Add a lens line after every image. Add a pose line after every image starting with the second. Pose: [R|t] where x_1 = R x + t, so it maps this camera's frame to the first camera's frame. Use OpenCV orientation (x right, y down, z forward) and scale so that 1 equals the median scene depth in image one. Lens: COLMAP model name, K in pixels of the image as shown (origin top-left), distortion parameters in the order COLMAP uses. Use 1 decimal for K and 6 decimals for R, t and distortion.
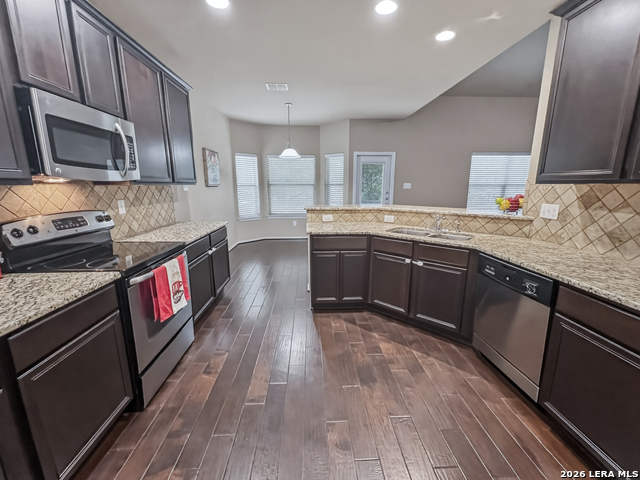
lens RADIAL K [[264.7, 0, 320.0], [0, 264.7, 240.0], [0, 0, 1]] dist [0.001081, 0.000260]
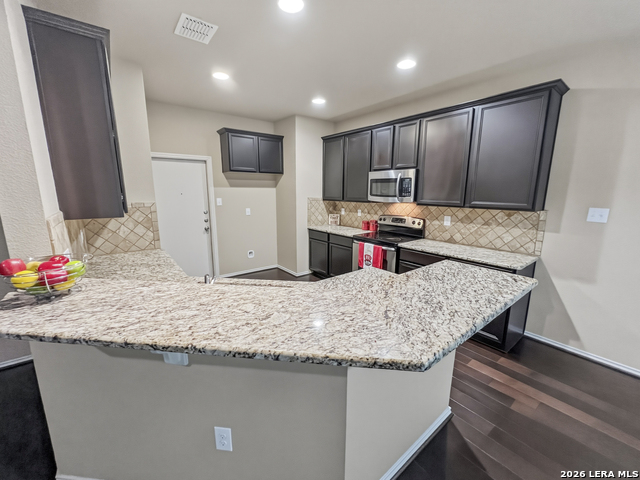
lens RADIAL K [[261.1, 0, 319.8], [0, 261.1, 239.4], [0, 0, 1]] dist [0.000506, 0.000115]
pose [[-0.812698, 0.106731, -0.572827, 0.613540], [-0.121722, 0.930294, 0.346029, -0.421426], [0.569829, 0.350943, -0.743057, 1.634706]]
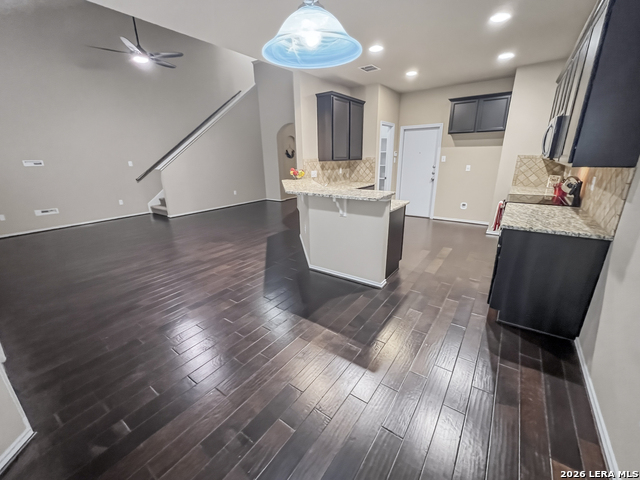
lens RADIAL K [[266.7, 0, 319.1], [0, 266.7, 239.8], [0, 0, 1]] dist [-0.001507, 0.000178]
pose [[-0.784663, -0.172709, 0.595378, -0.544175], [0.144724, 0.882835, 0.446831, -0.540417], [-0.602792, 0.436777, -0.667733, 2.376316]]
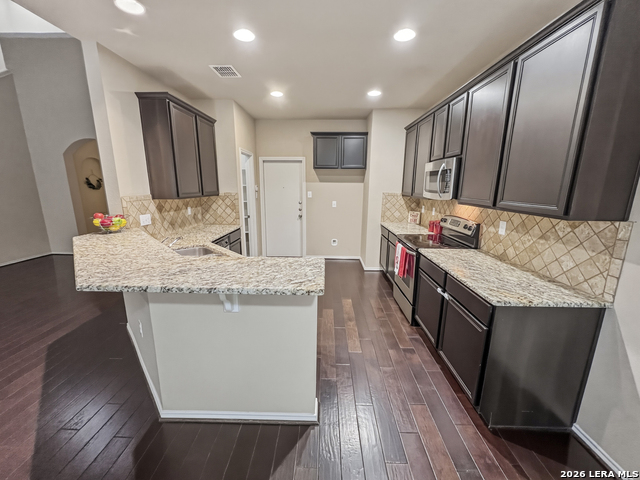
lens RADIAL K [[257.6, 0, 319.6], [0, 257.6, 239.5], [0, 0, 1]] dist [-0.000839, -0.000182]
pose [[-0.997526, -0.020123, 0.067360, -0.111585], [0.008680, 0.915576, 0.402050, -0.470478], [-0.069764, 0.401640, -0.913136, 1.900943]]
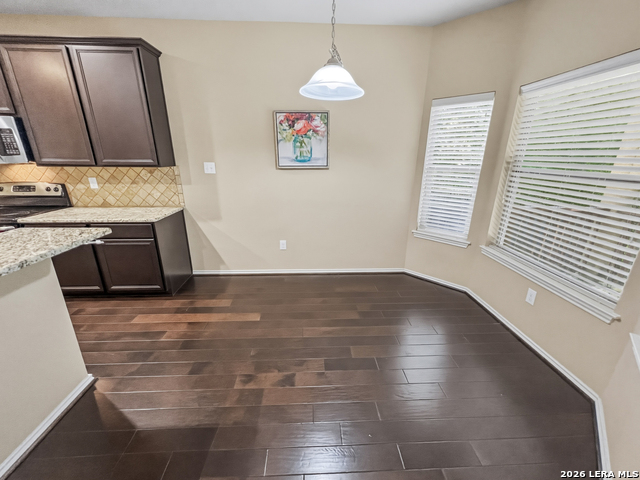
lens RADIAL K [[261.1, 0, 319.8], [0, 261.1, 239.4], [0, 0, 1]] dist [0.000506, 0.000115]
pose [[0.000892, 0.314715, -0.949186, 0.509734], [-0.210906, 0.927895, 0.307458, -0.471274], [0.977506, 0.199914, 0.067203, 1.962057]]
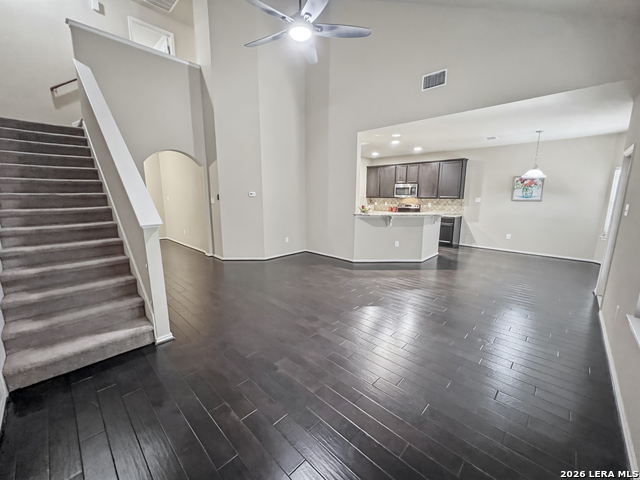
lens RADIAL K [[261.1, 0, 319.8], [0, 261.1, 239.4], [0, 0, 1]] dist [0.000506, 0.000115]
pose [[-0.725309, 0.119755, -0.677927, 2.615164], [-0.141042, 0.938015, 0.316599, -0.563037], [0.673820, 0.325248, -0.663461, 2.377656]]
